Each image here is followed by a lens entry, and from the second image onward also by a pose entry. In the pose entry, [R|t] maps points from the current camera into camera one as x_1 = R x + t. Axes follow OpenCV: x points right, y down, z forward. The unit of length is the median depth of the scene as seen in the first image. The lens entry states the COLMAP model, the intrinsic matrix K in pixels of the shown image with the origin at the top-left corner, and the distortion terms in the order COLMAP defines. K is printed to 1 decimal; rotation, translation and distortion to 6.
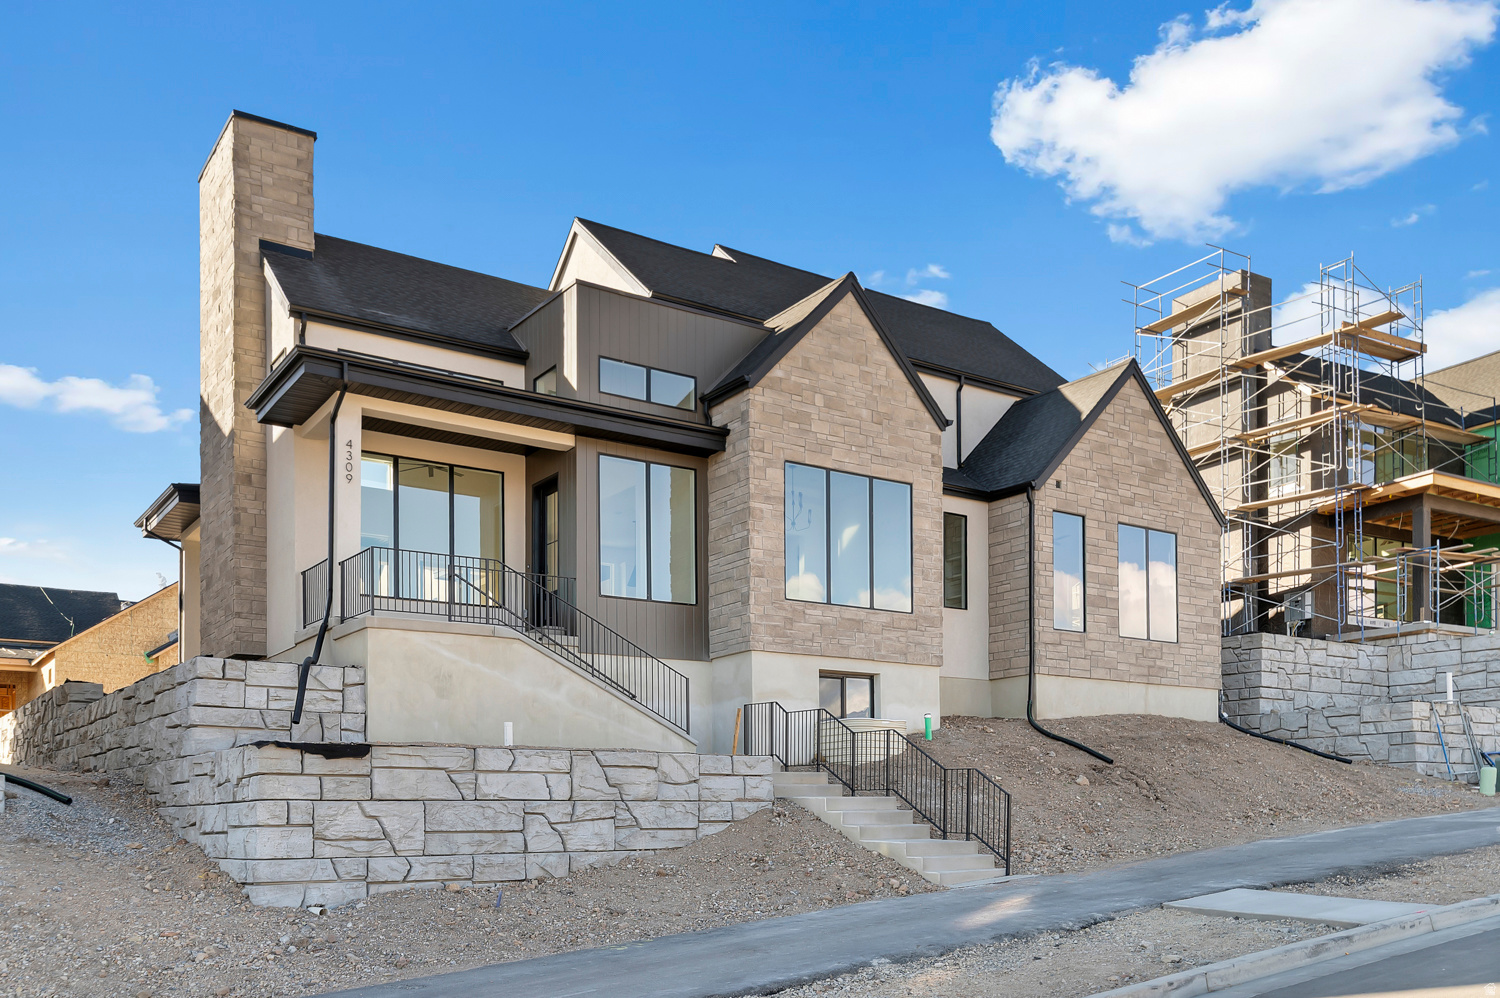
lens RADIAL K [[1311.9, 0, 750.0], [0, 1311.9, 499.0], [0, 0, 1]] dist [0.000516, -0.000710]
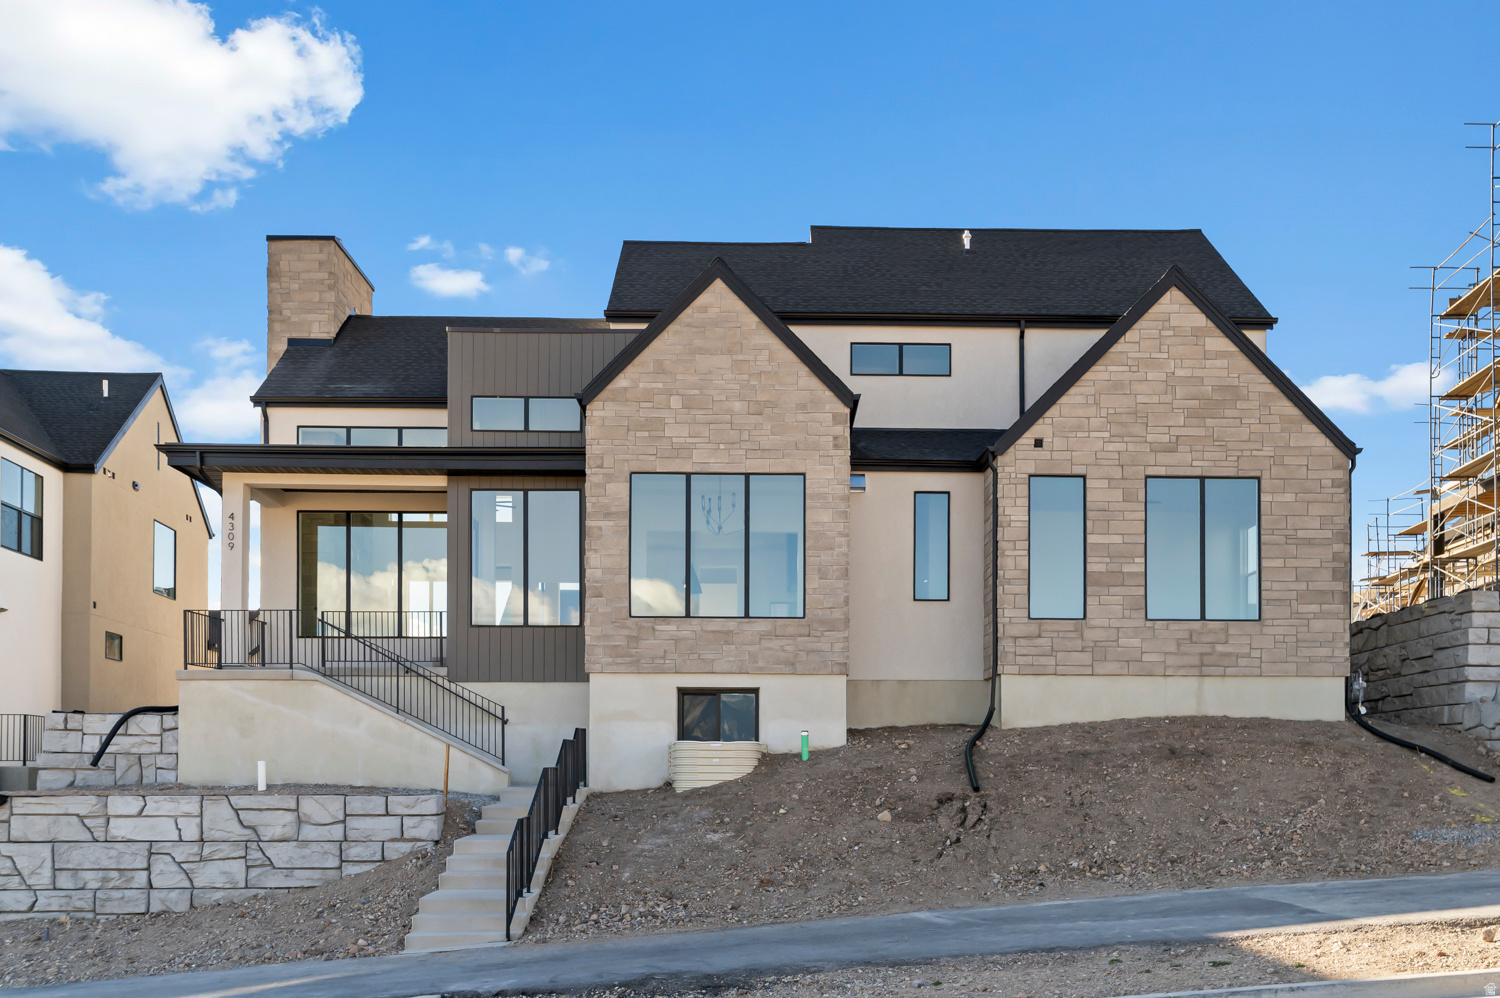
lens RADIAL K [[1277.5, 0, 750.0], [0, 1277.5, 466.1], [0, 0, 1]] dist [0.001069, -0.001386]
pose [[0.829218, -0.121942, -0.545461, 0.604686], [0.126271, 0.991551, -0.029709, 0.005024], [0.544475, -0.044241, 0.837610, 0.254061]]
